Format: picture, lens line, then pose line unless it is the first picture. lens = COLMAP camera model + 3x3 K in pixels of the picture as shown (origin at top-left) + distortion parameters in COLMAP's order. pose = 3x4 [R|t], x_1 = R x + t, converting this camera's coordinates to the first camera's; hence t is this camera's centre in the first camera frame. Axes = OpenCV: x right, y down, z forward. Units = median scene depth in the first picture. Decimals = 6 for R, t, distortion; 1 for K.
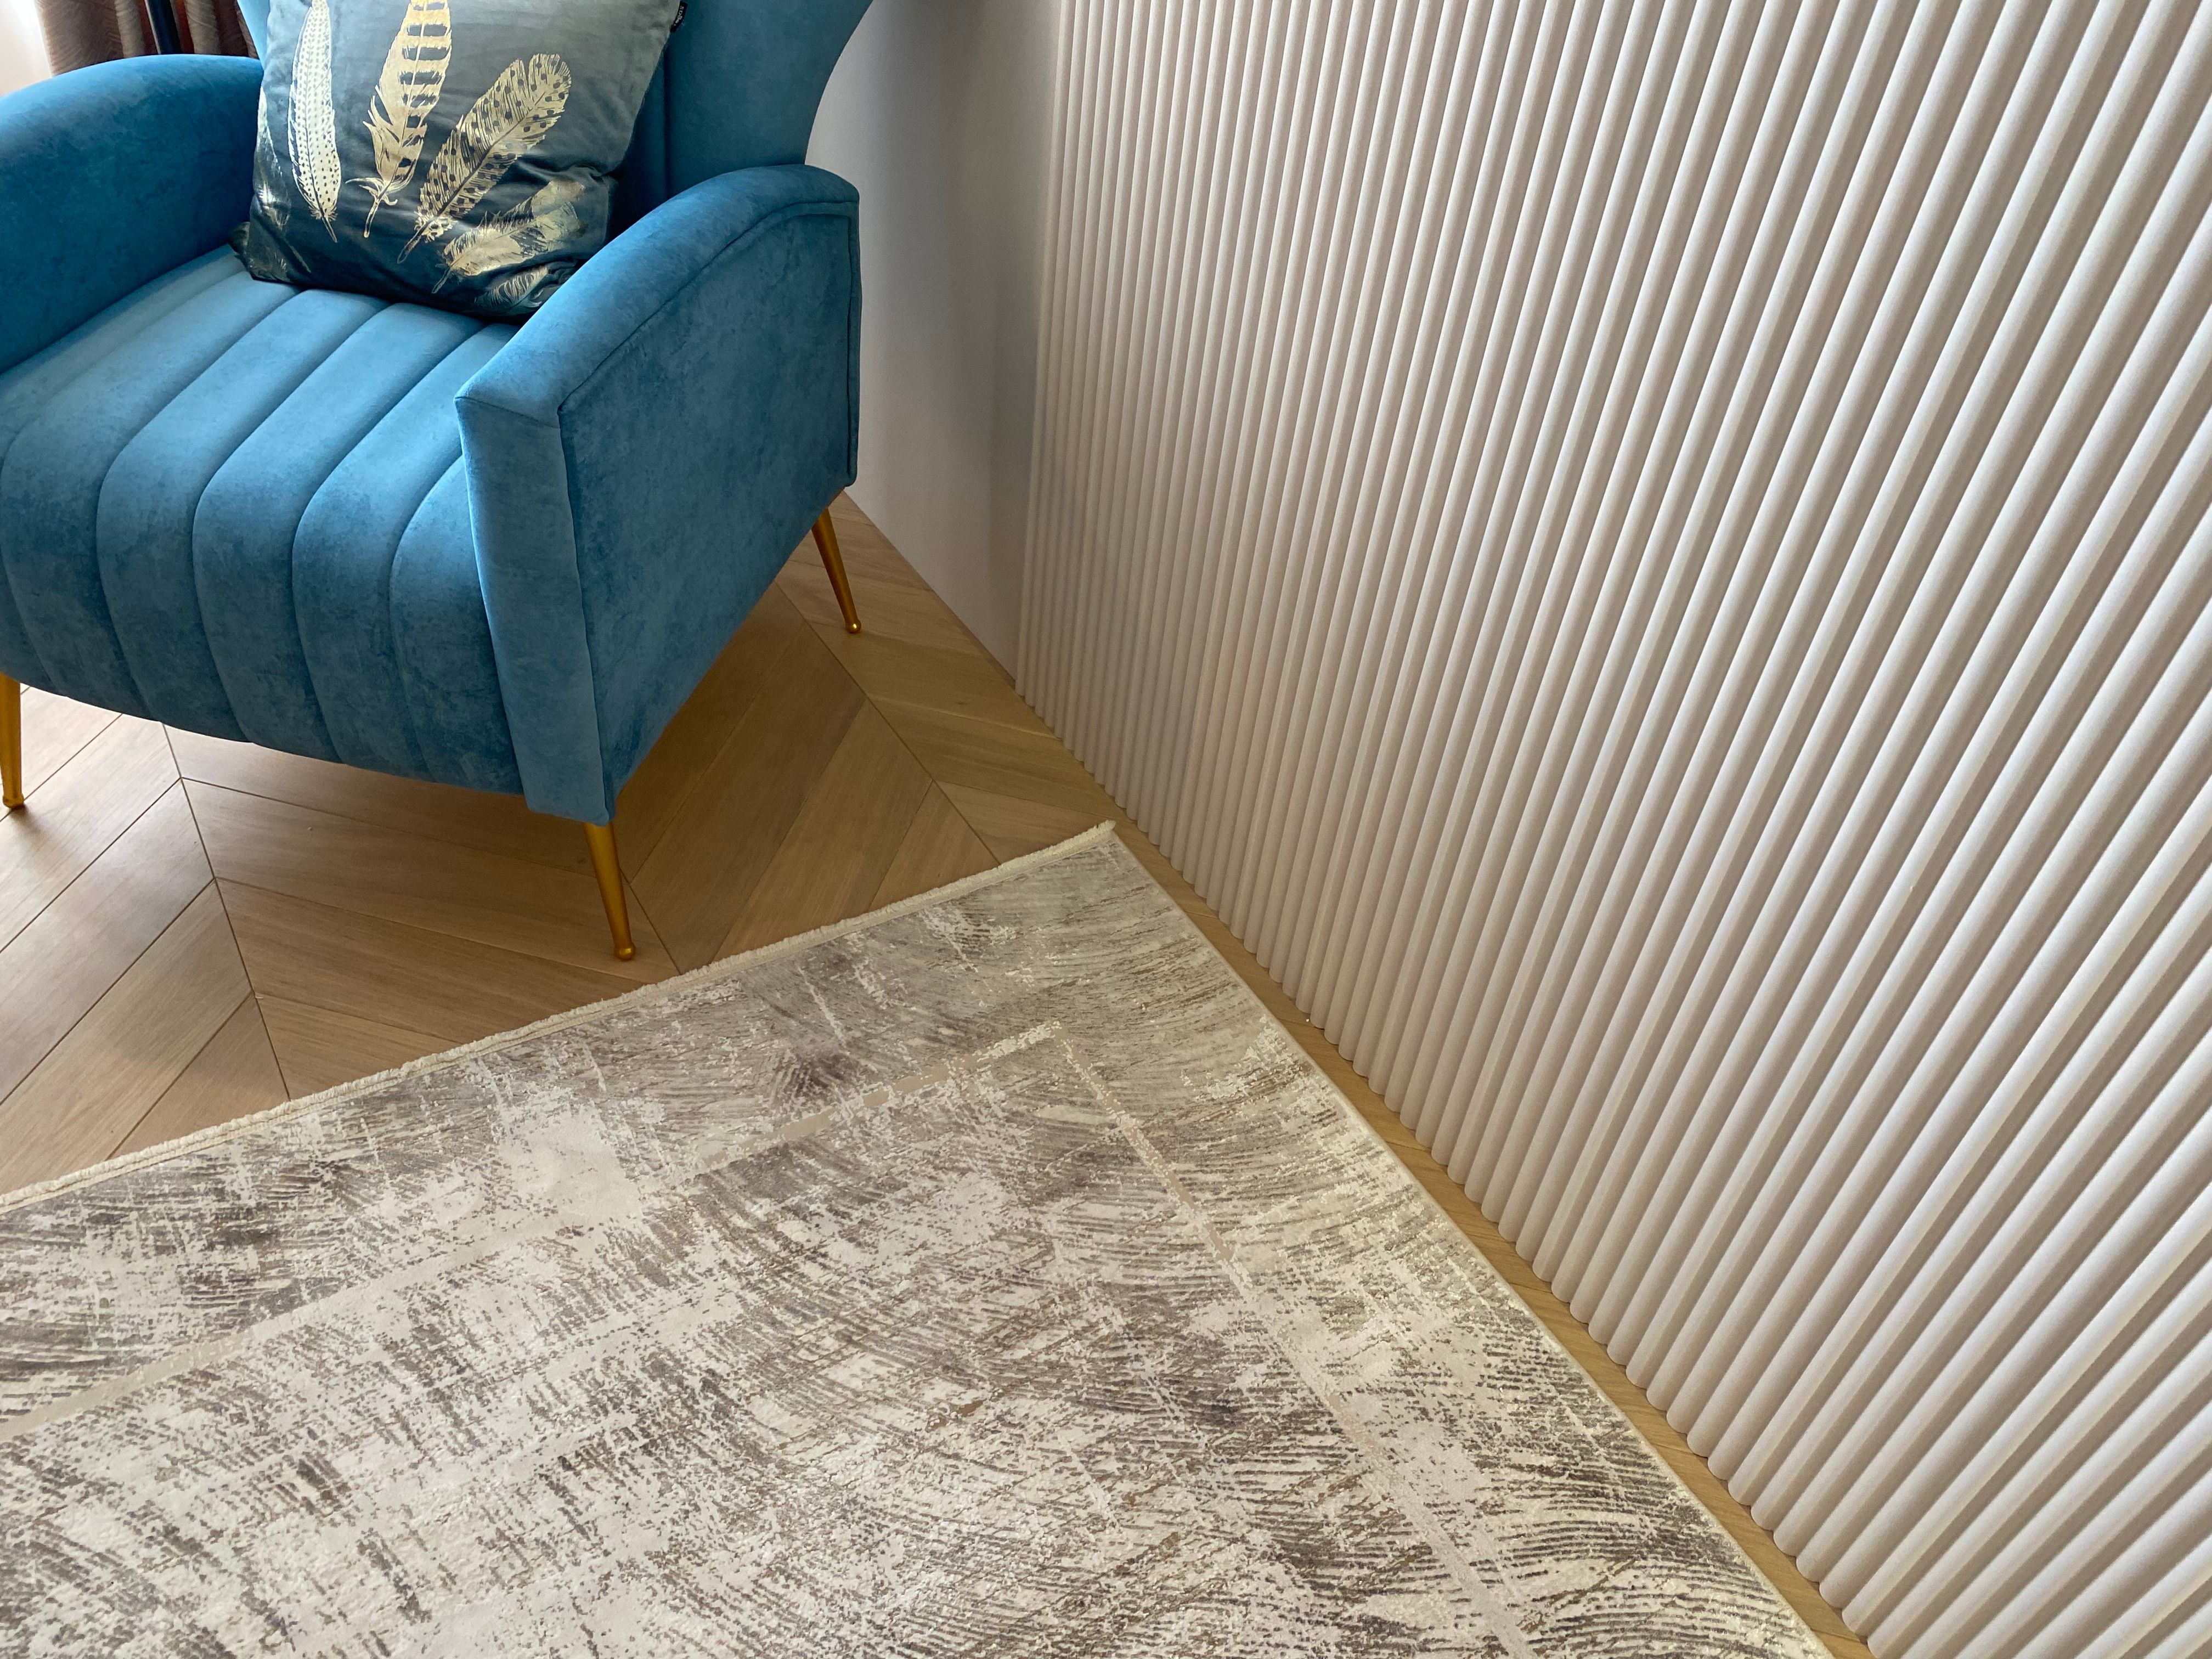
lens RADIAL K [[1685.6, 0, 1094.2], [0, 1685.6, 826.0], [0, 0, 1]] dist [0.045917, -0.055948]
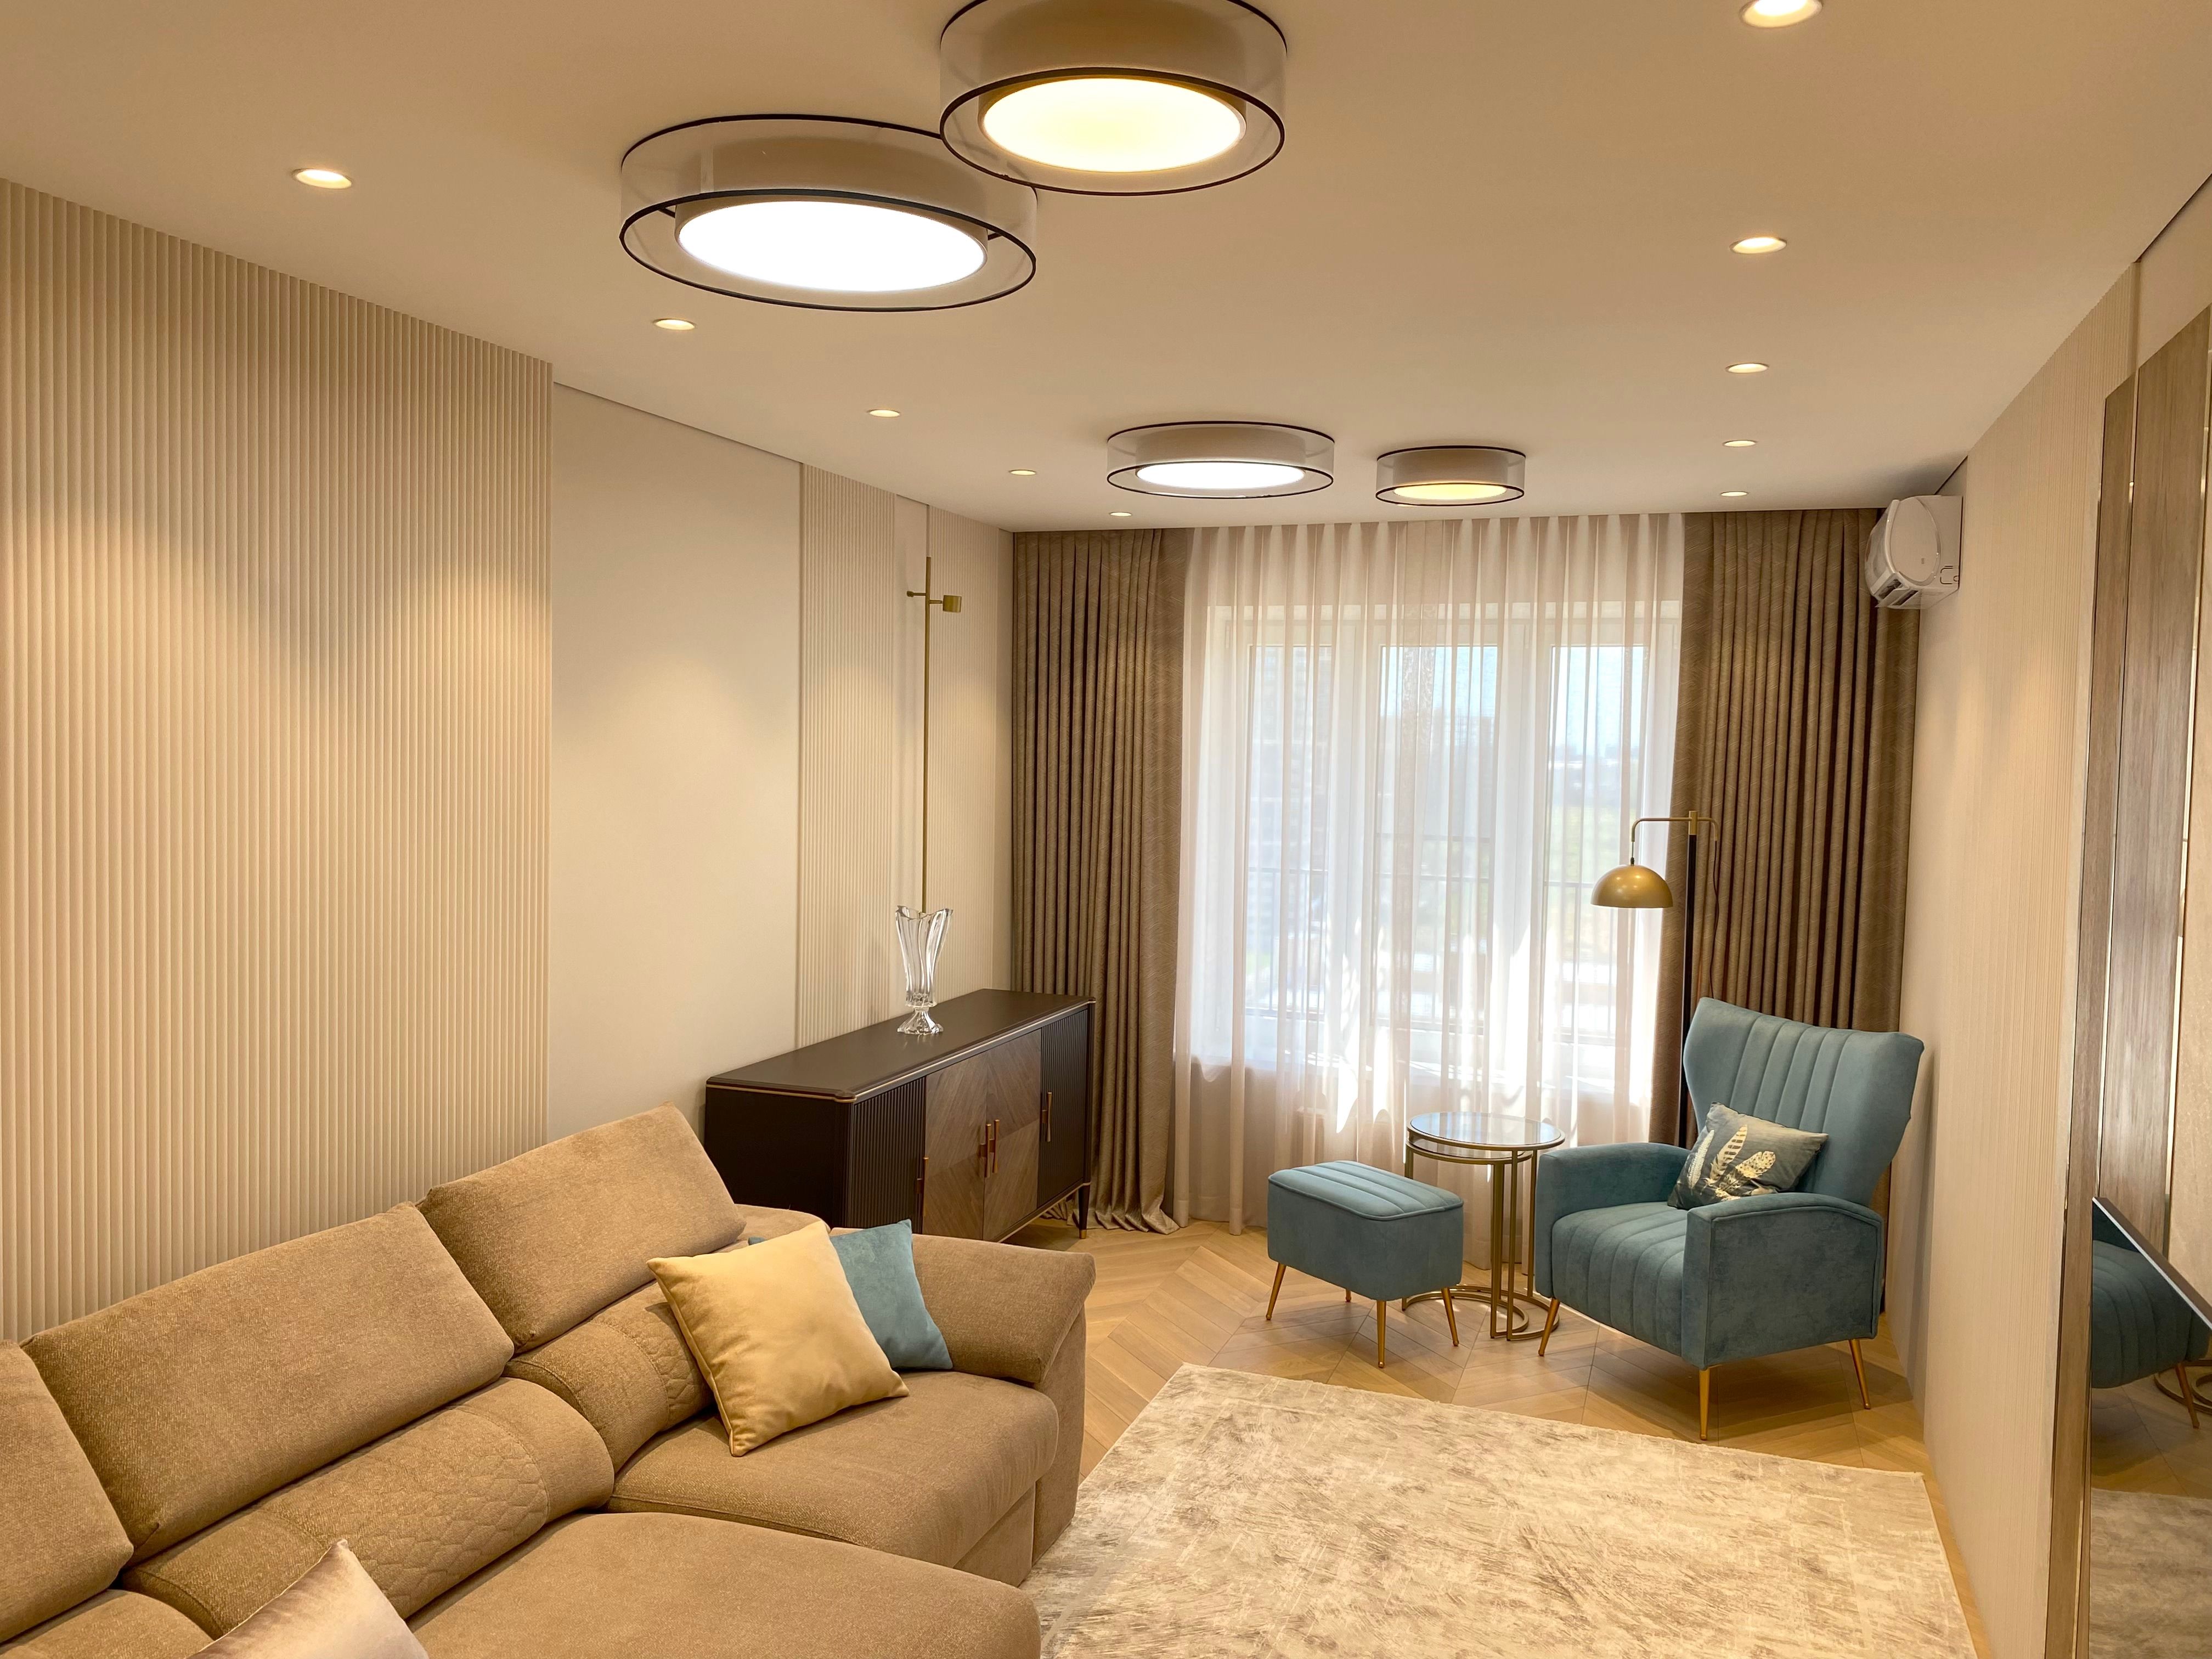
lens RADIAL K [[1685.6, 0, 1094.2], [0, 1685.6, 826.0], [0, 0, 1]] dist [0.045917, -0.055948]
pose [[0.617719, -0.036619, -0.785545, 1.429778], [-0.502887, 0.749579, -0.430391, 1.105083], [0.604589, 0.660901, 0.444615, -1.602998]]
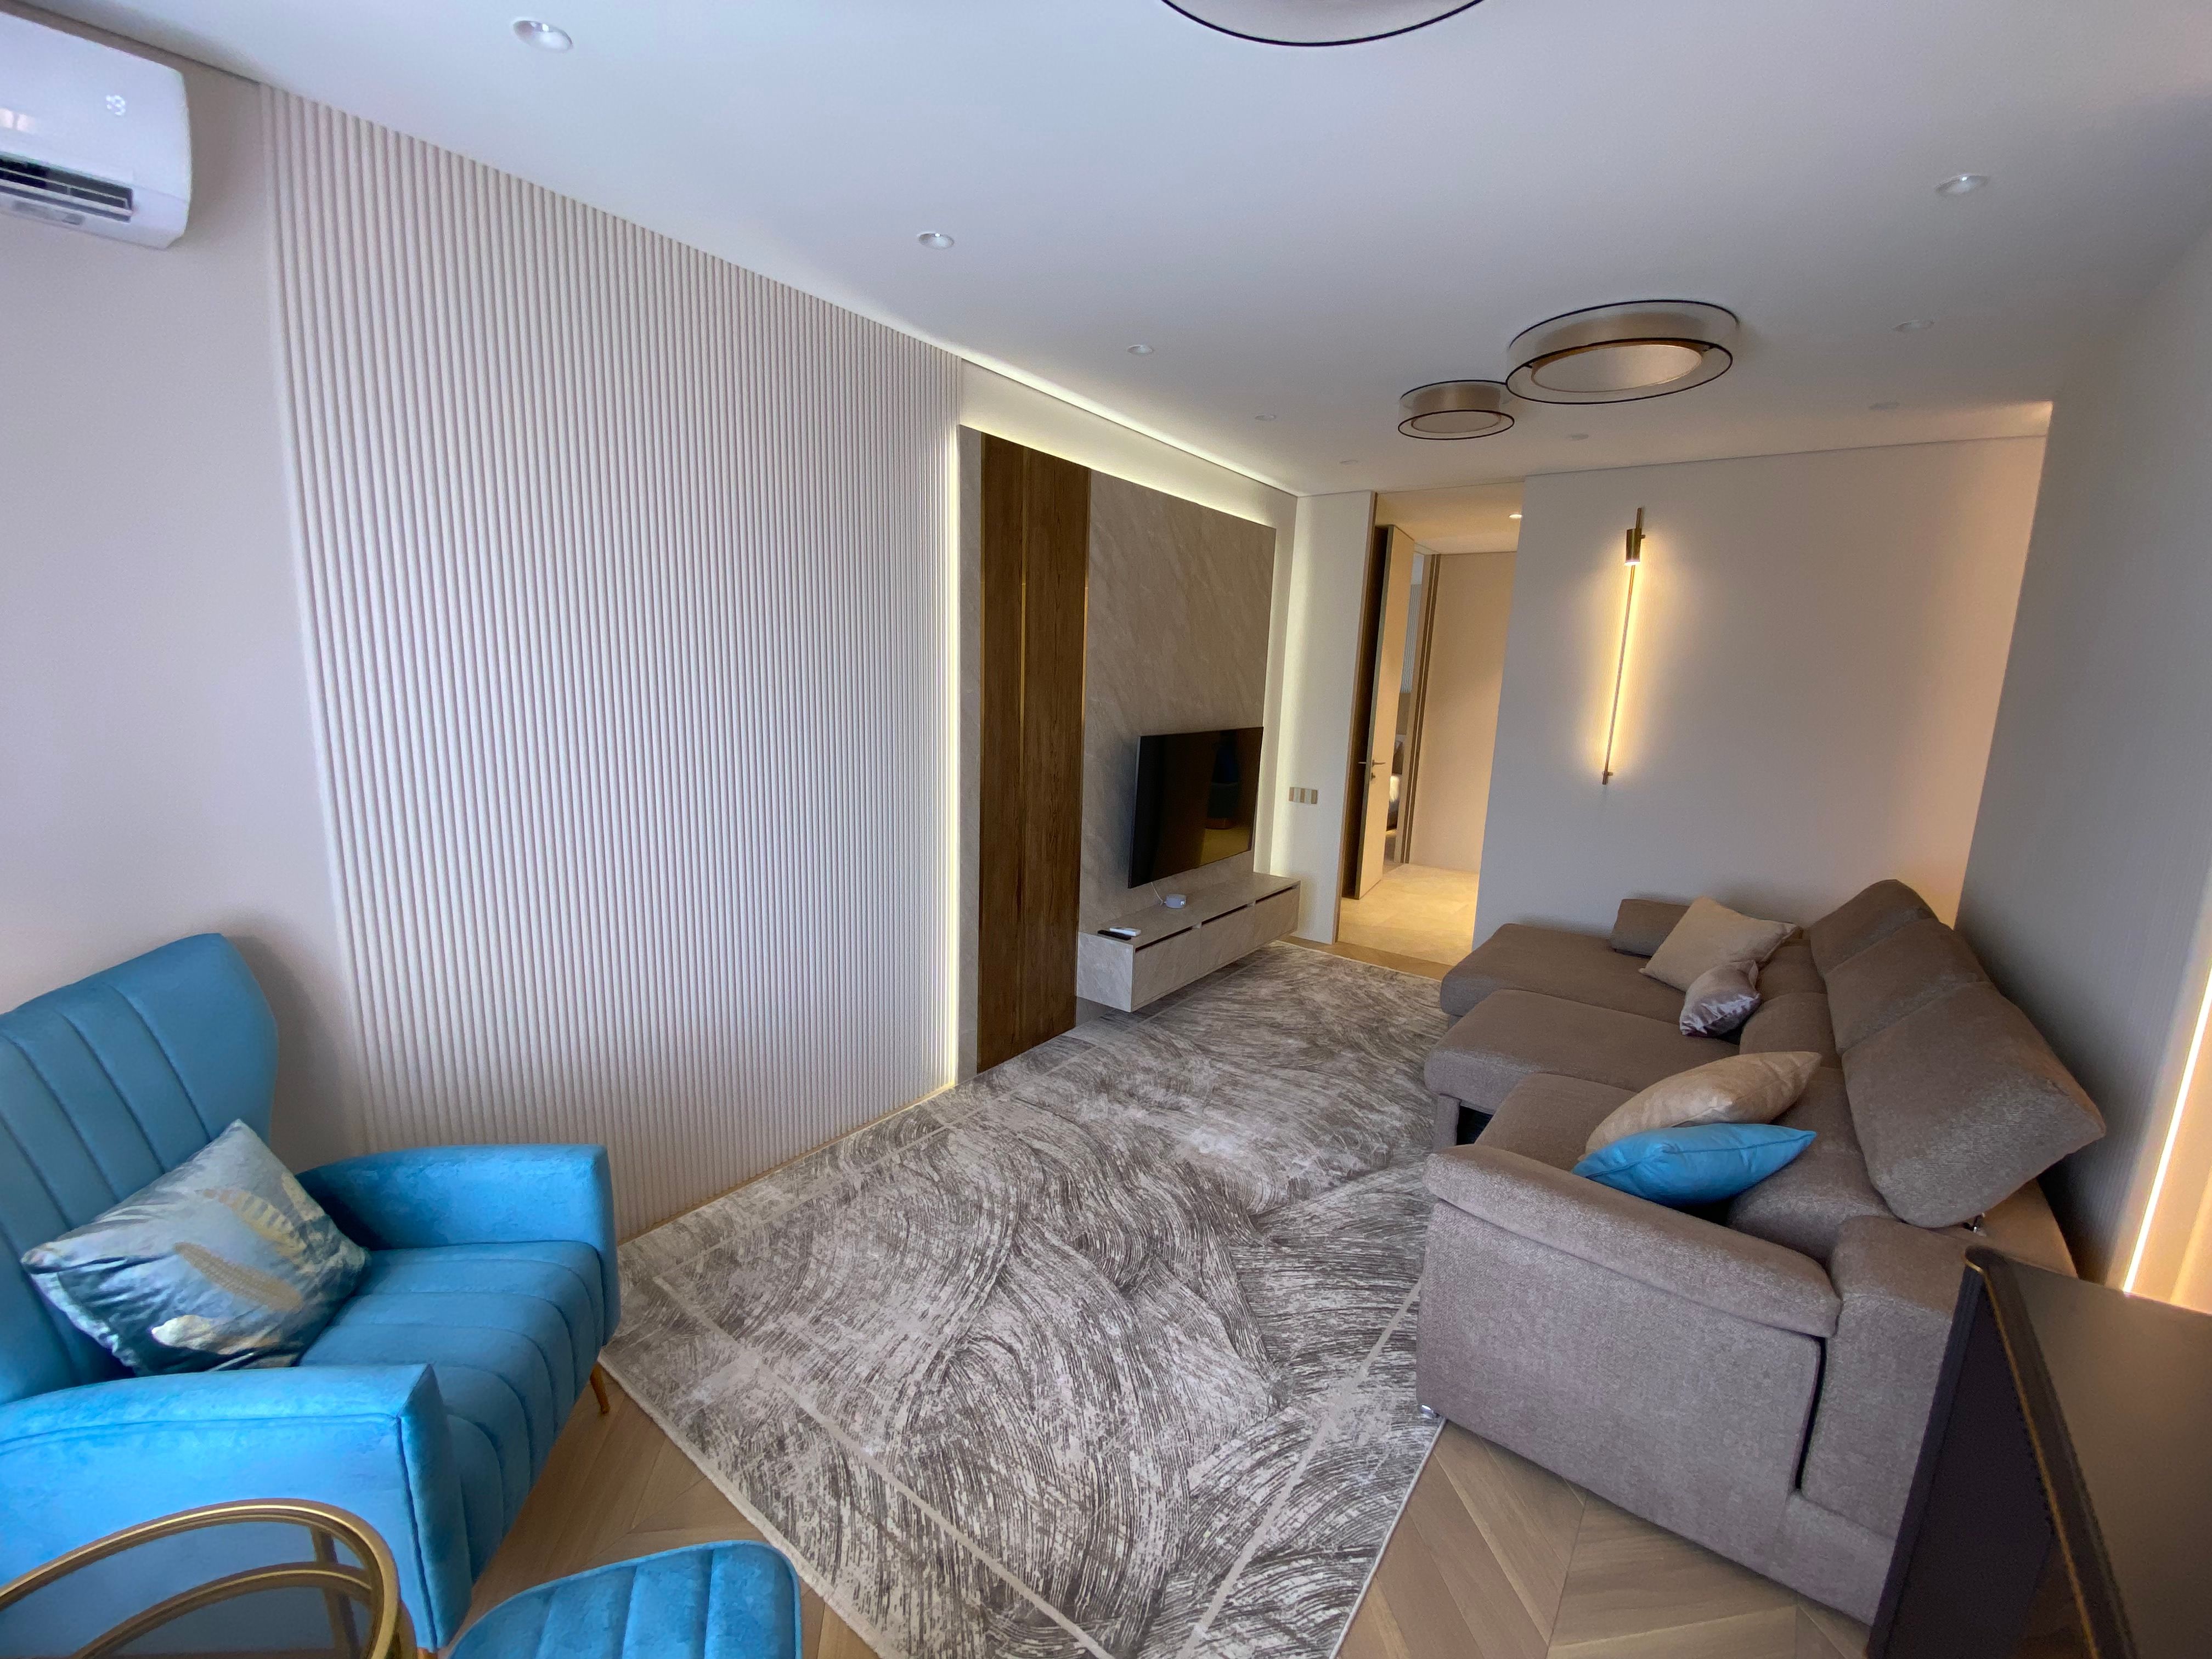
lens RADIAL K [[902.9, 0, 1105.8], [0, 902.9, 818.3], [0, 0, 1]] dist [-0.001092, -0.010869]
pose [[-0.365786, -0.257398, 0.894397, -1.477570], [0.567744, 0.699769, 0.433579, -0.649403], [-0.737474, 0.666386, -0.109830, 0.150064]]
